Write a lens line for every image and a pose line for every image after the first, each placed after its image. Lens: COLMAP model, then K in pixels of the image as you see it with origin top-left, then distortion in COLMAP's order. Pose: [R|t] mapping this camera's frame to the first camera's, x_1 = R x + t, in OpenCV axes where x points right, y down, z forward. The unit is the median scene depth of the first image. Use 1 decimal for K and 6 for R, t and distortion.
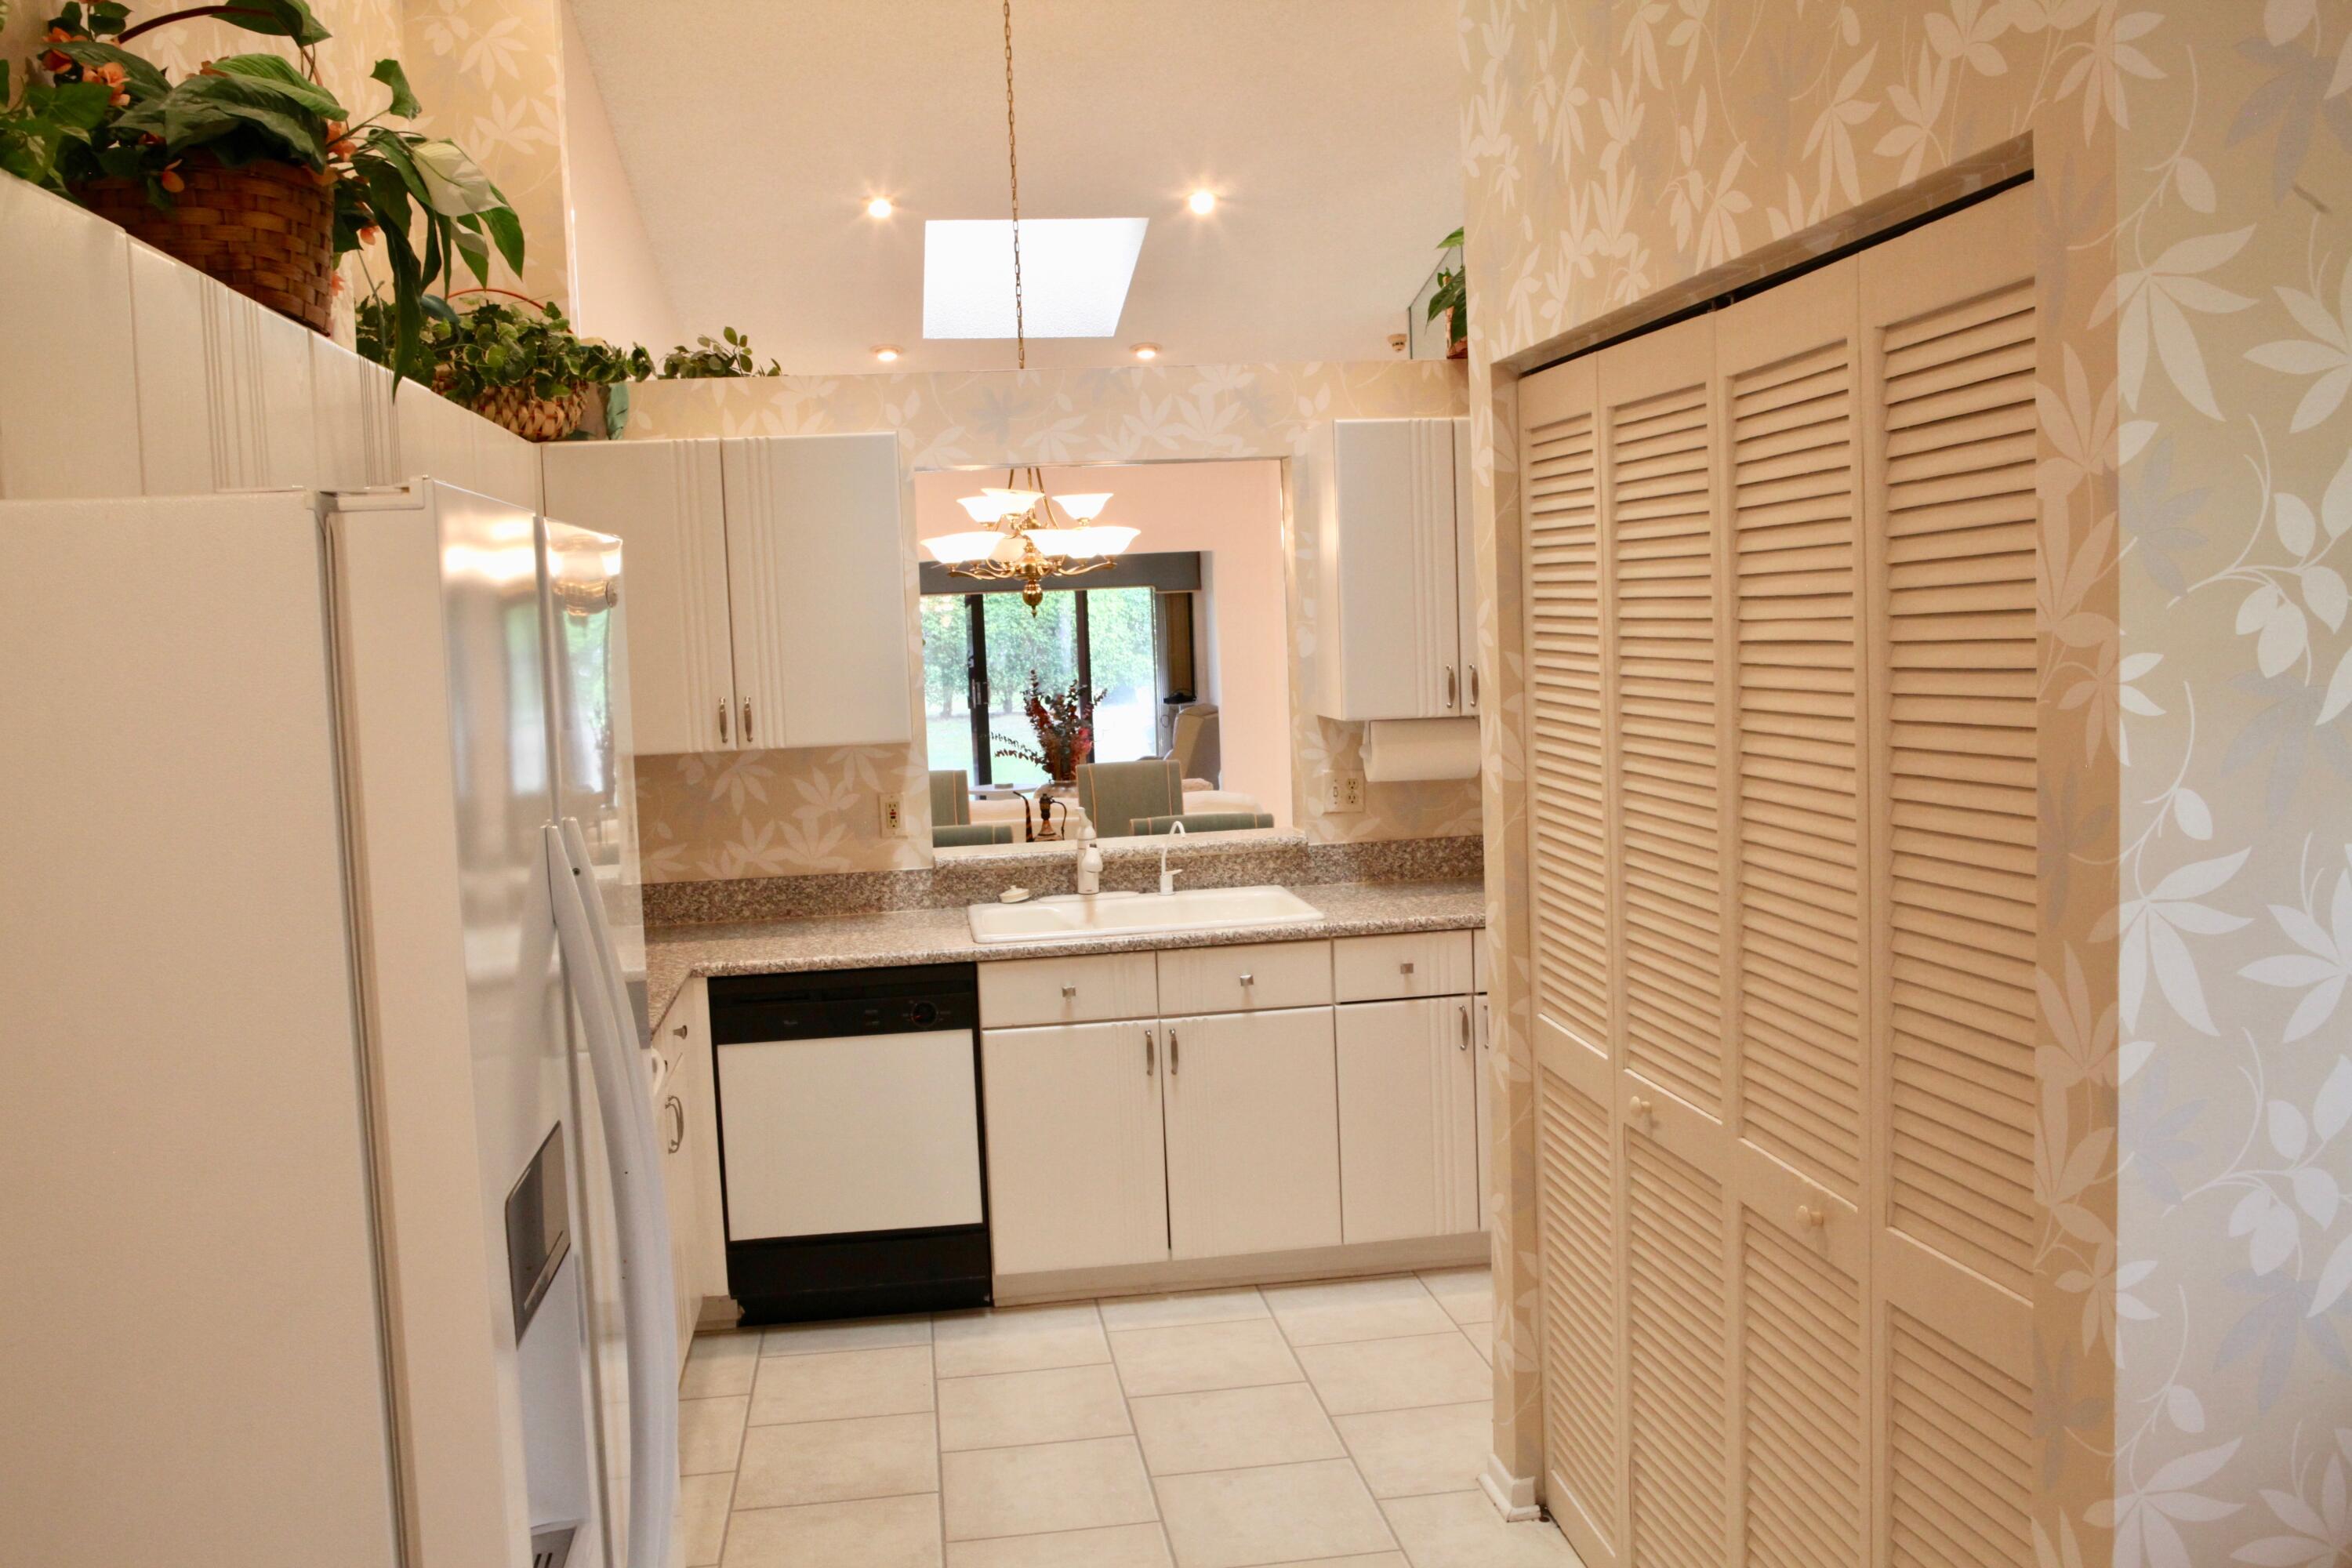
lens RADIAL K [[2036.6, 0, 1176.0], [0, 2036.6, 784.0], [0, 0, 1]] dist [-0.081534, 0.000452]
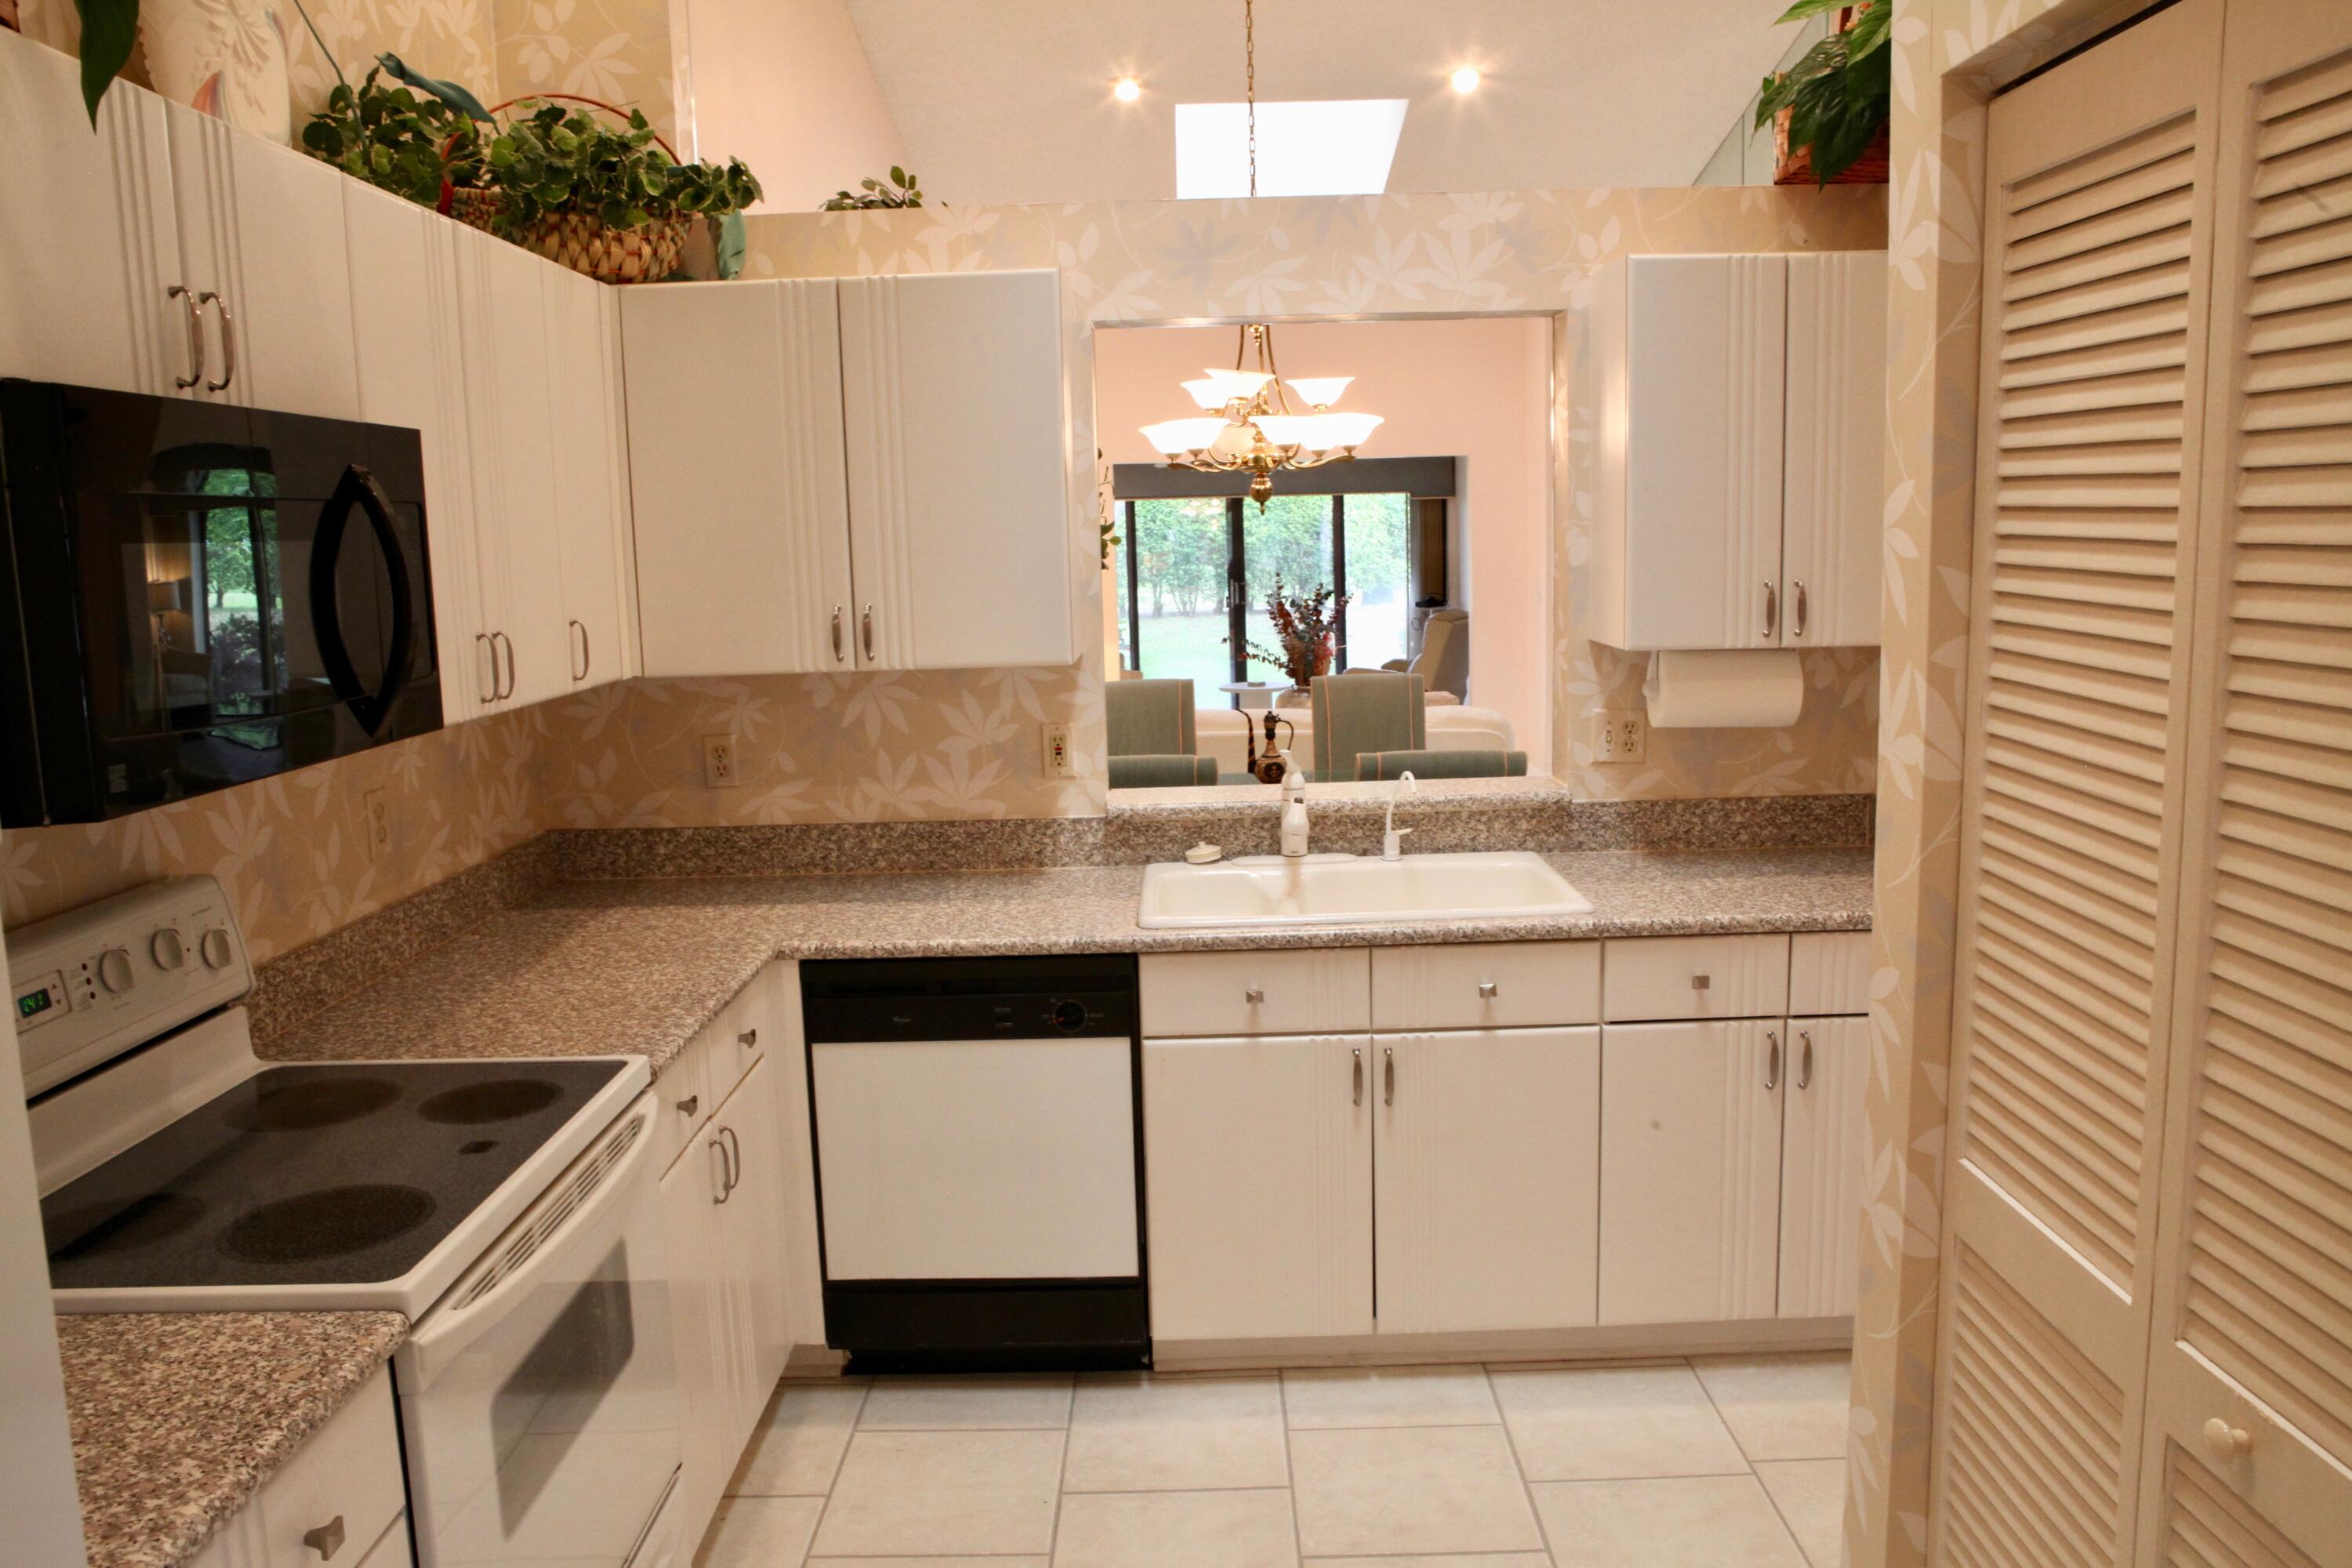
lens RADIAL K [[1734.7, 0, 1176.0], [0, 1734.7, 784.0], [0, 0, 1]] dist [-0.108475, 0.094429]
pose [[0.988980, 0.033875, -0.144124, 0.008935], [-0.024145, 0.997343, 0.068733, -0.020696], [0.146070, -0.064495, 0.987170, 0.318440]]
